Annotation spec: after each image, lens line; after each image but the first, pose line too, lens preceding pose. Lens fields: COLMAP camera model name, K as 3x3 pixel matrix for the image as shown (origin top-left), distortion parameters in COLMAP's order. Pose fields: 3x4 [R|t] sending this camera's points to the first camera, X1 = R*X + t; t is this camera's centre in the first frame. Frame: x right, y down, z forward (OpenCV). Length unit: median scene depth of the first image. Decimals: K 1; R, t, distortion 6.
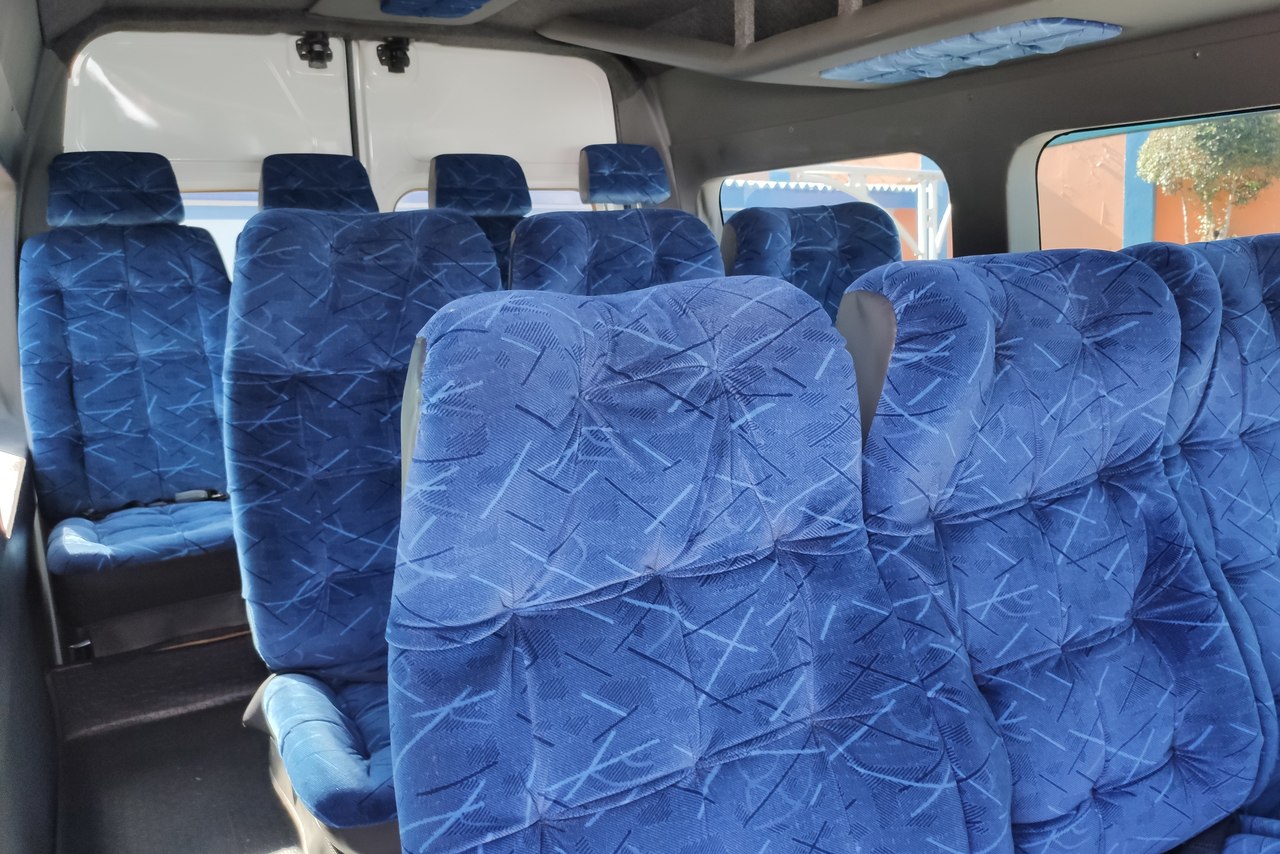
lens RADIAL K [[970.4, 0, 640.0], [0, 970.4, 427.0], [0, 0, 1]] dist [0.083744, -0.139792]
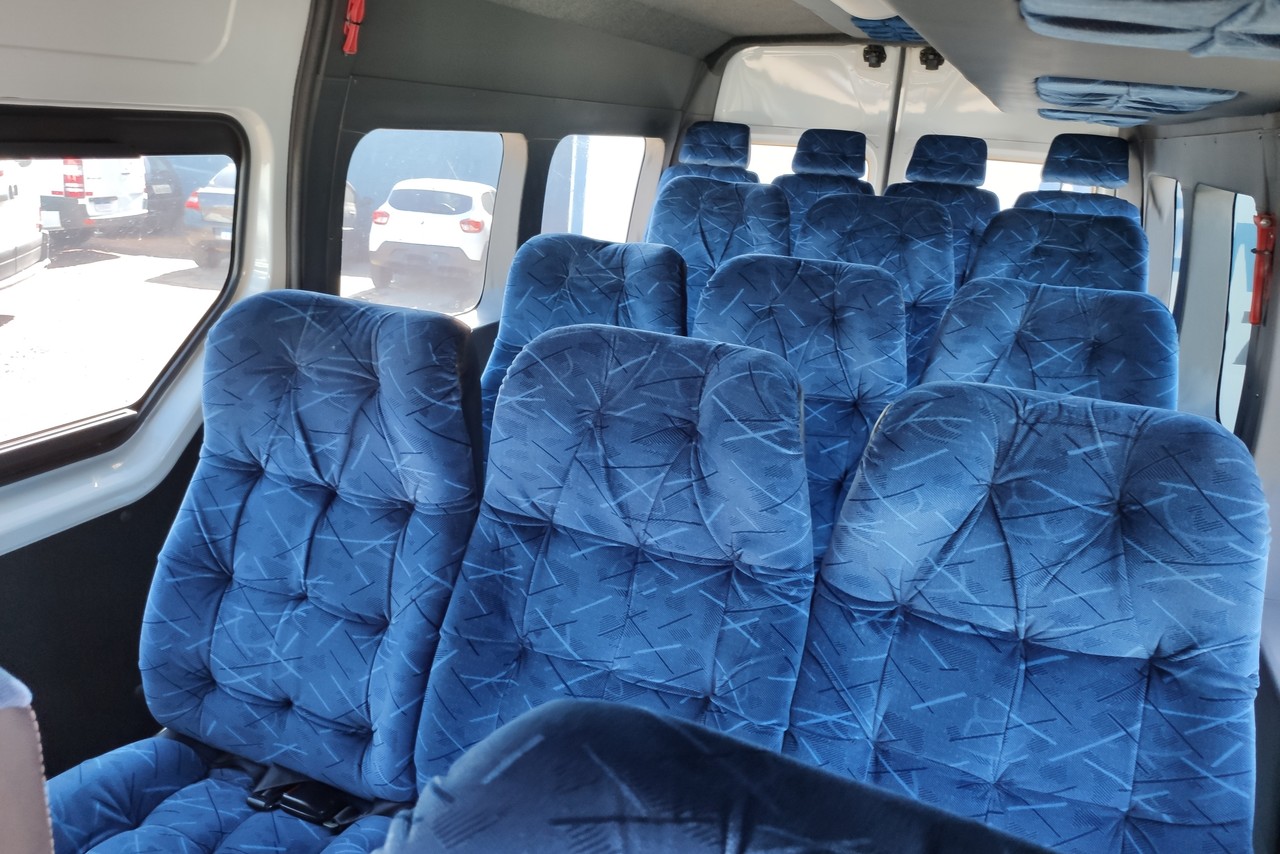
lens RADIAL K [[951.6, 0, 644.9], [0, 951.6, 436.9], [0, 0, 1]] dist [0.078216, -0.160273]
pose [[0.622843, 0.318523, -0.714570, 0.821827], [-0.238452, 0.947198, 0.214376, -0.090884], [0.745123, 0.036869, 0.665908, -0.221354]]
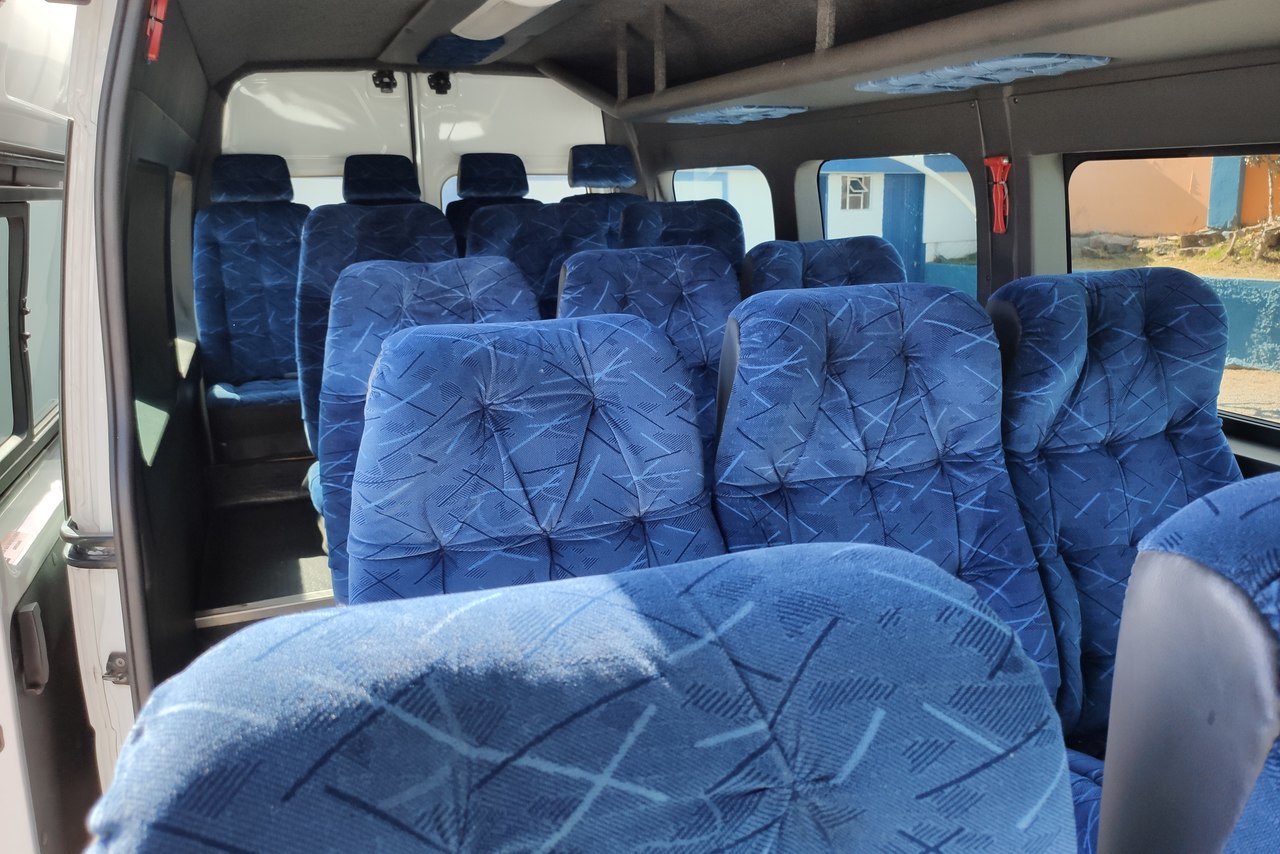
lens RADIAL K [[951.6, 0, 644.9], [0, 951.6, 436.9], [0, 0, 1]] dist [0.078216, -0.160273]
pose [[0.990032, 0.054887, -0.129711, 0.339716], [-0.046389, 0.996630, 0.067657, 0.040635], [0.132987, -0.060965, 0.989241, -0.506998]]
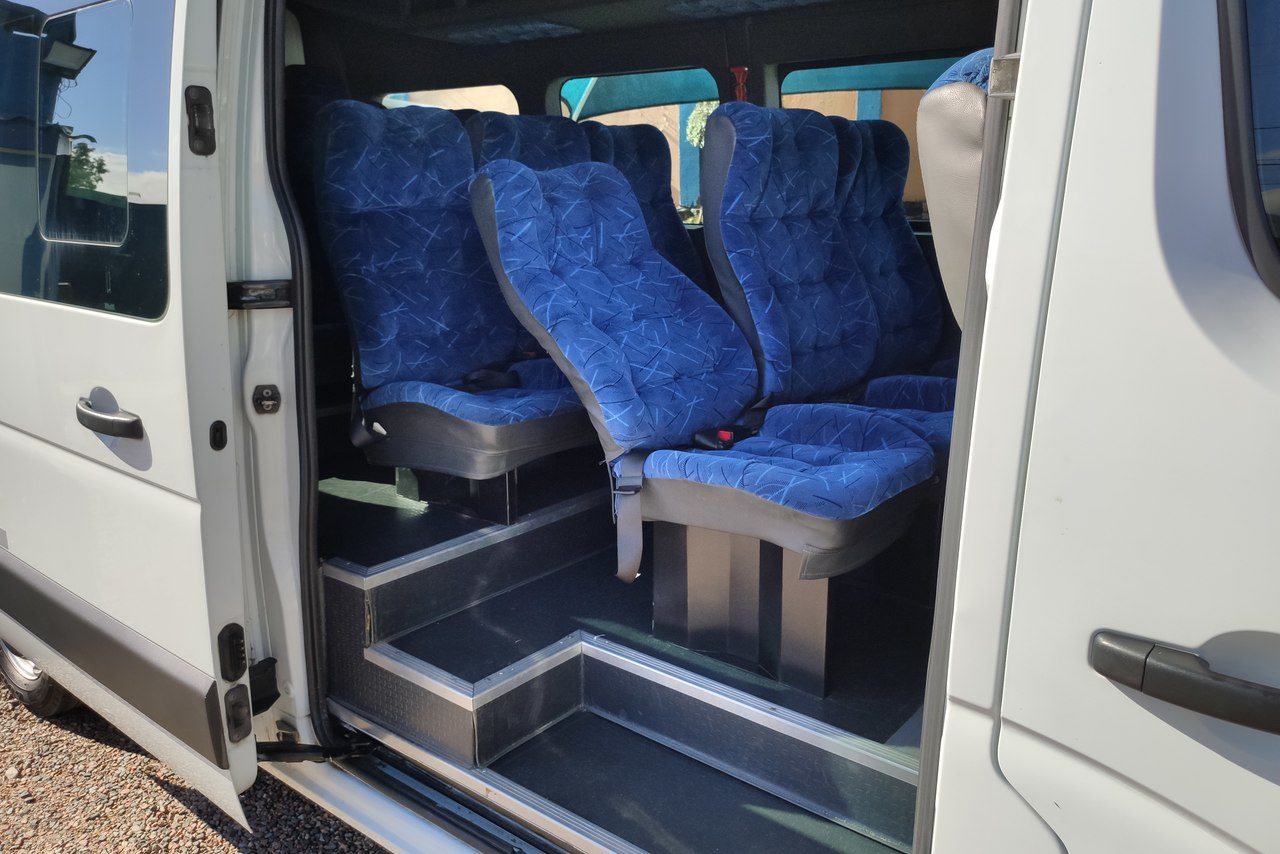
lens RADIAL K [[920.8, 0, 640.0], [0, 920.8, 427.0], [0, 0, 1]] dist [0.064152, -0.115290]
pose [[0.926533, -0.052405, 0.372547, -0.169173], [0.031742, 0.997609, 0.061387, 0.278886], [-0.374873, -0.045052, 0.925981, -0.782332]]
